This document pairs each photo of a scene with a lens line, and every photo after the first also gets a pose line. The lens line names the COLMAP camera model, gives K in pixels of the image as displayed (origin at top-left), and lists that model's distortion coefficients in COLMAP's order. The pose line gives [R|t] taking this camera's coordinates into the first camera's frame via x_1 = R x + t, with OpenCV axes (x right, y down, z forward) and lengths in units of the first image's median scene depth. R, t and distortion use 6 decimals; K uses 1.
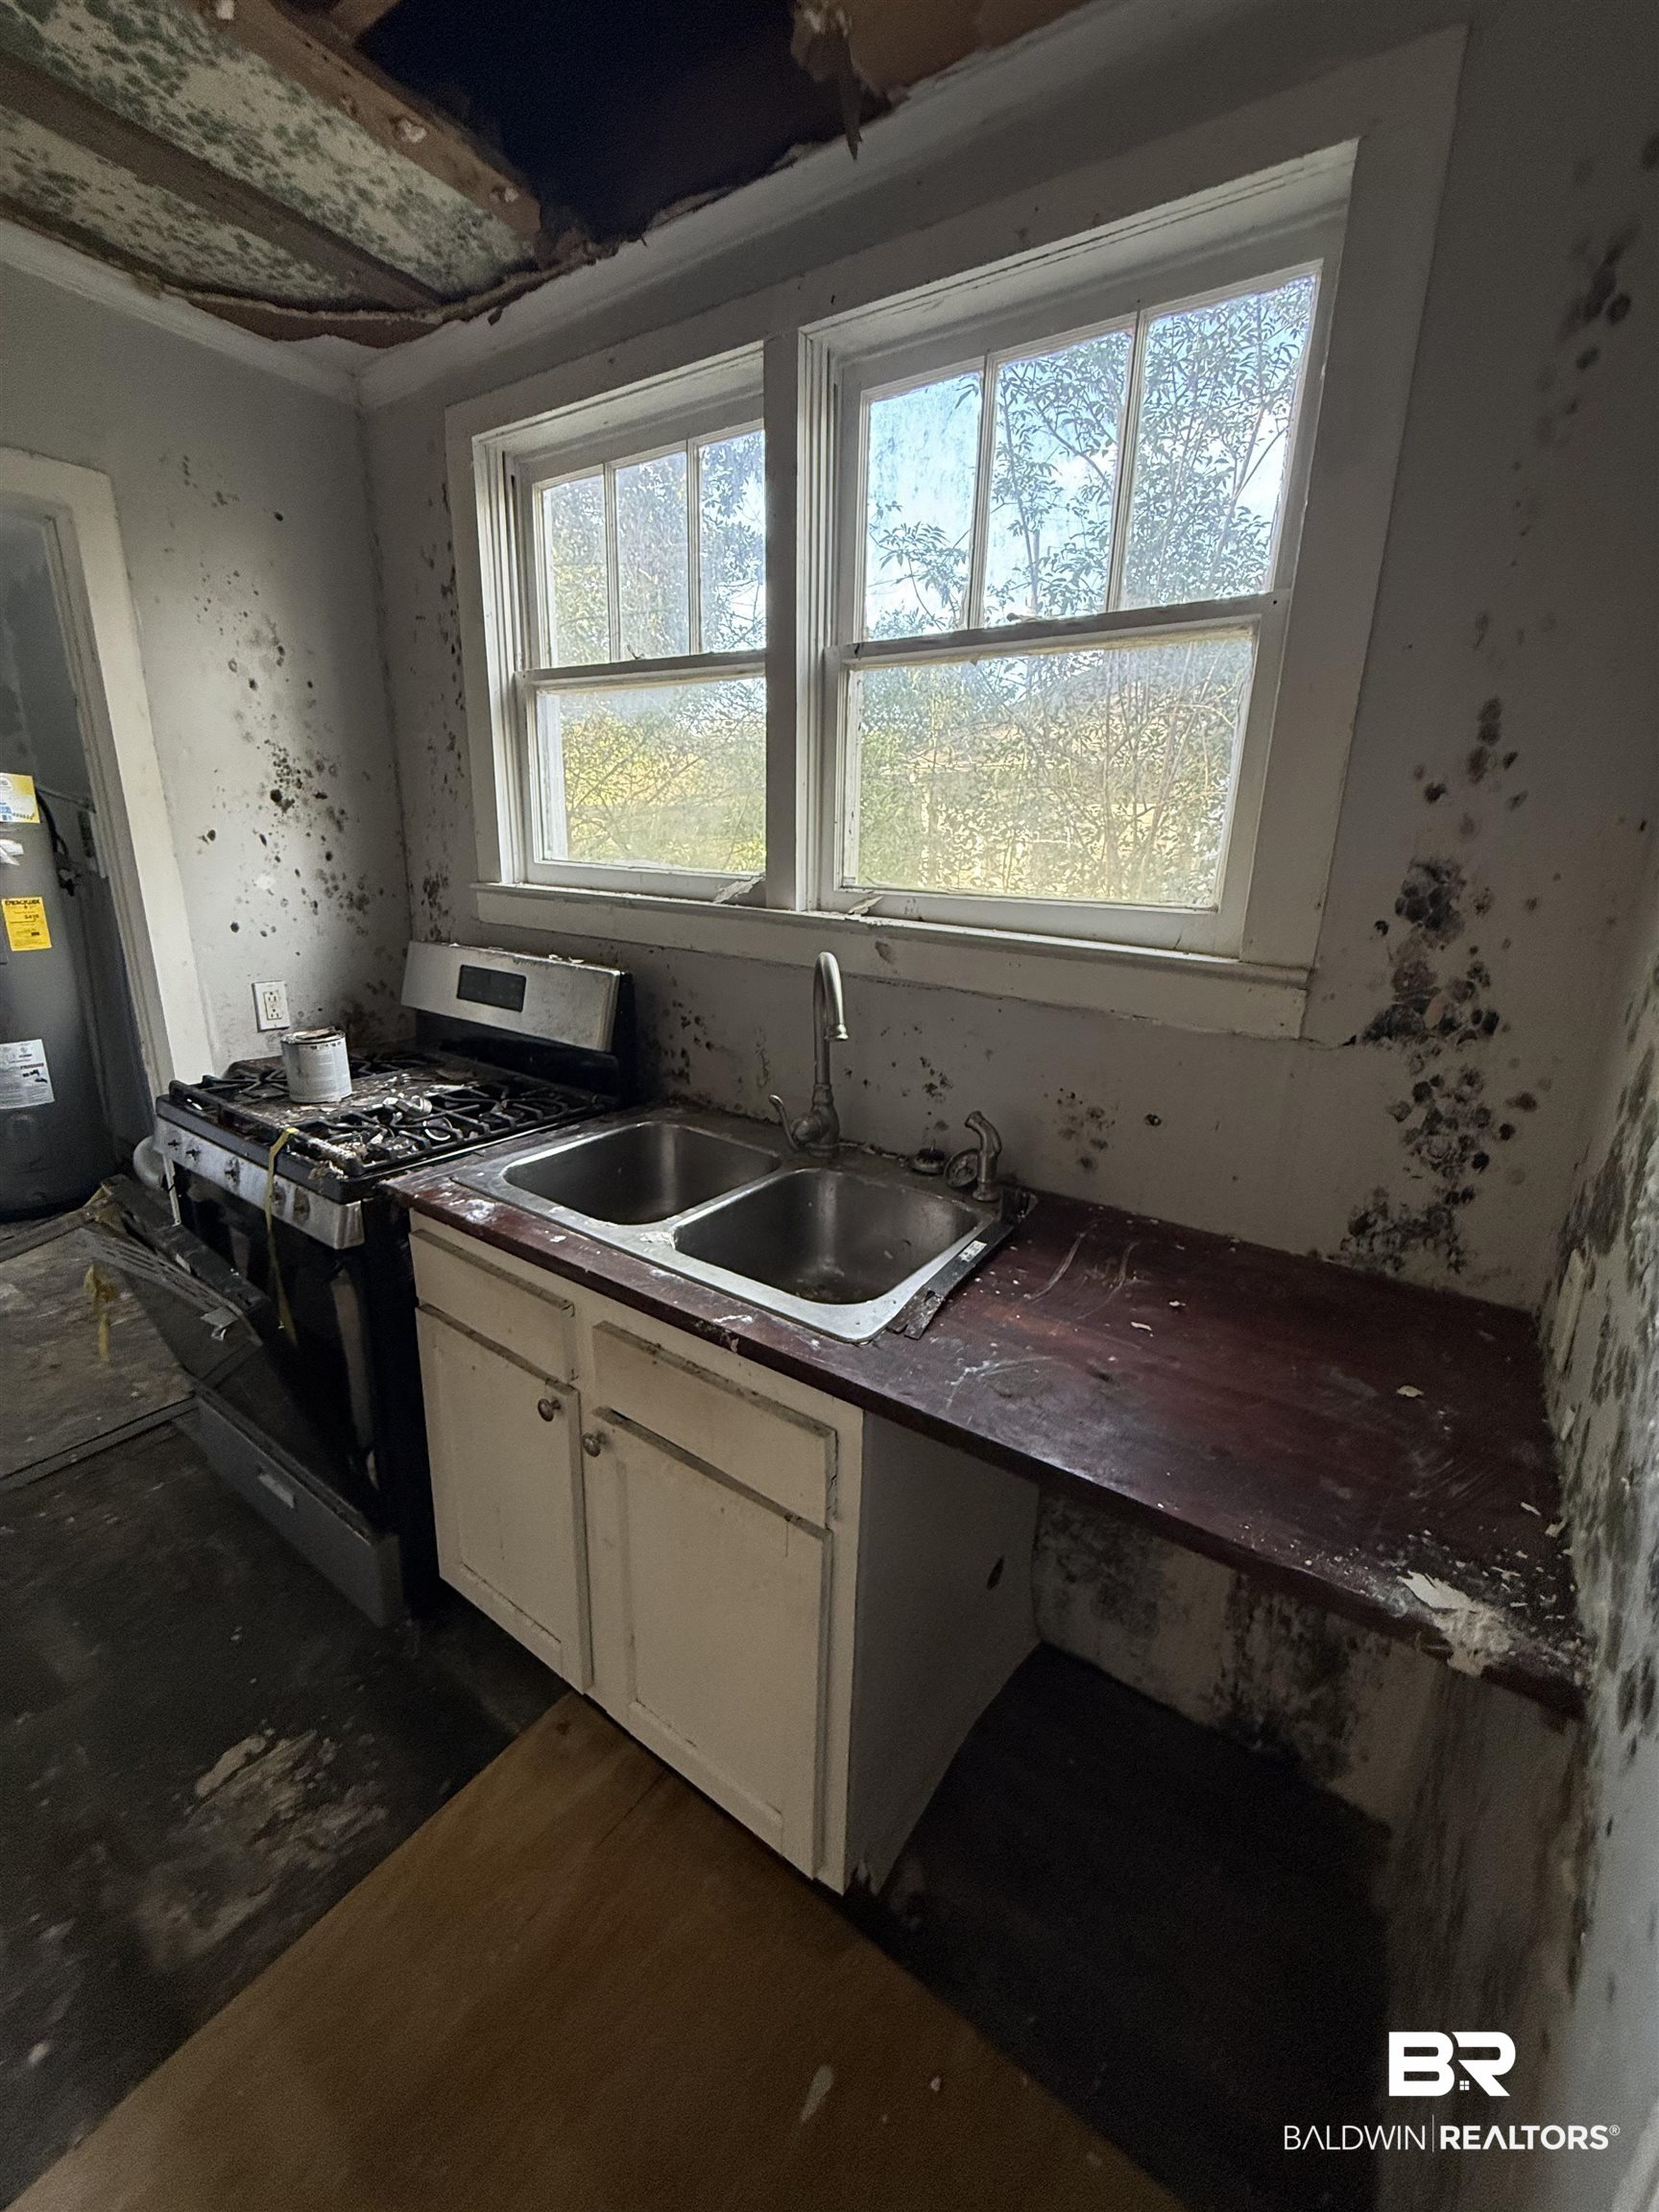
lens RADIAL K [[887.6, 0, 832.2], [0, 887.6, 1095.3], [0, 0, 1]] dist [-0.001550, -0.000634]
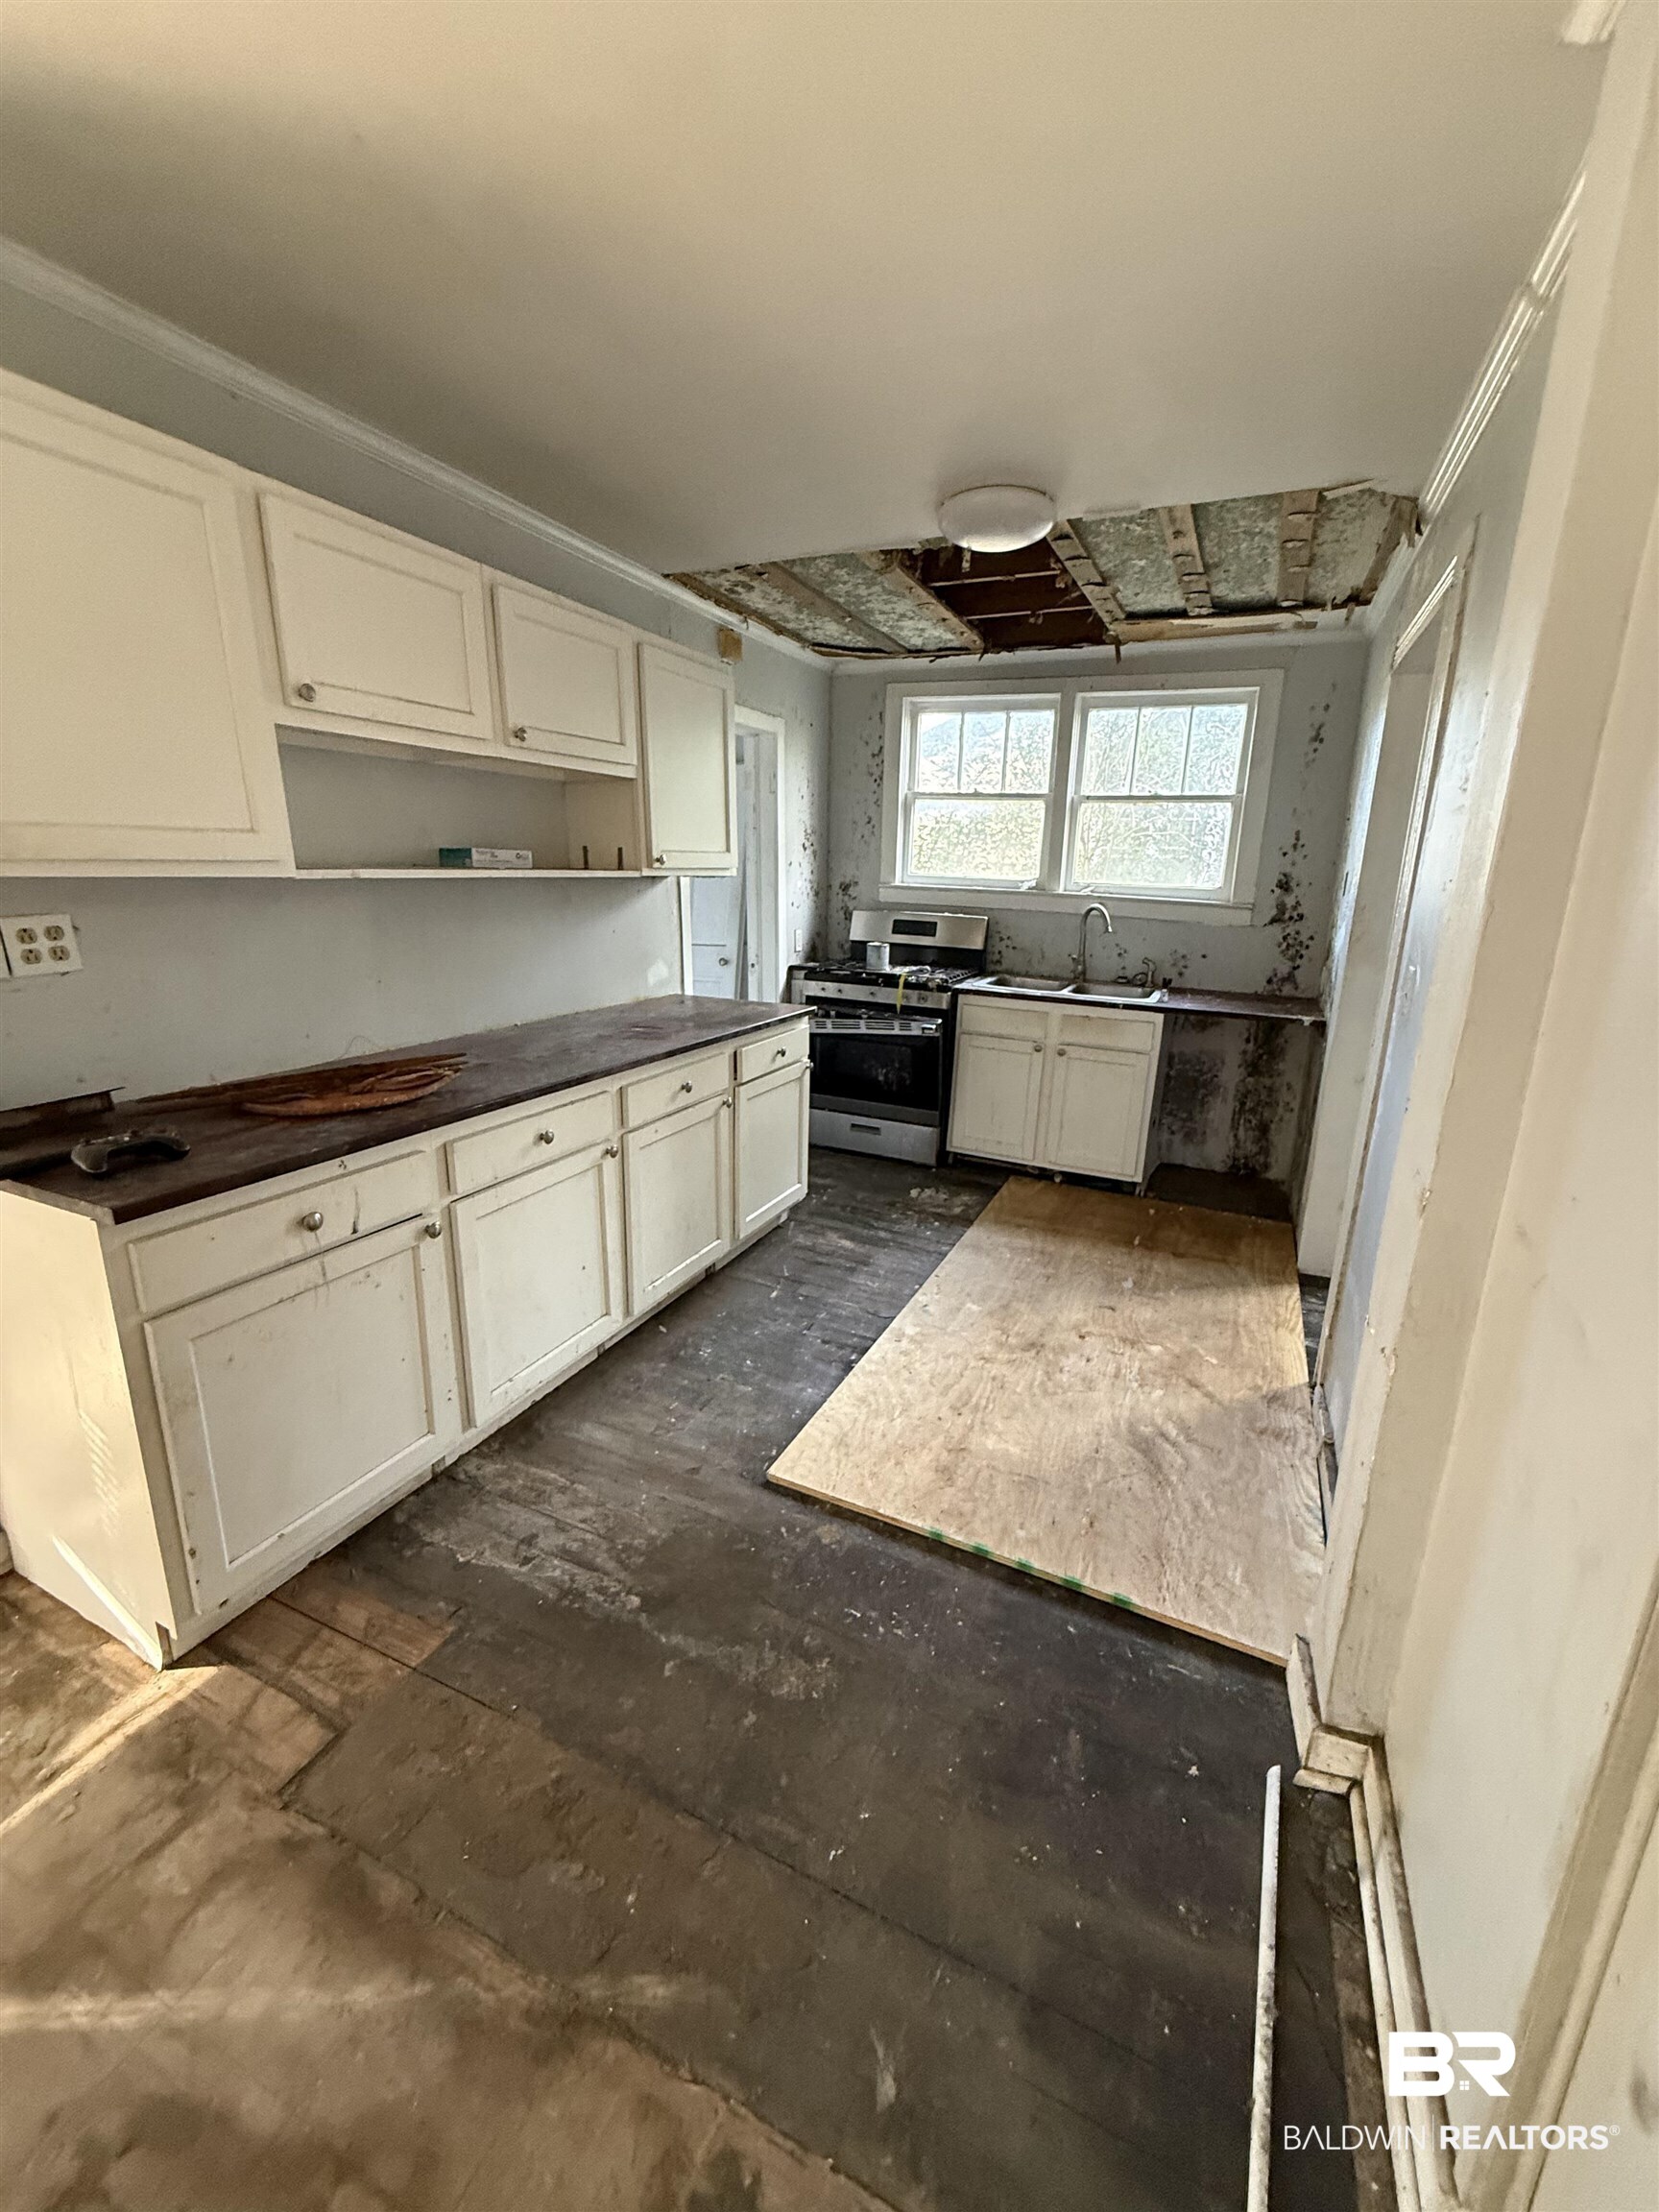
lens RADIAL K [[887.6, 0, 835.7], [0, 887.6, 1093.2], [0, 0, 1]] dist [-0.001550, -0.000634]
pose [[0.985351, -0.050934, 0.162753, -1.441576], [0.051615, 0.998667, 0.000049, 0.440990], [-0.162539, 0.008353, 0.986667, -1.852067]]
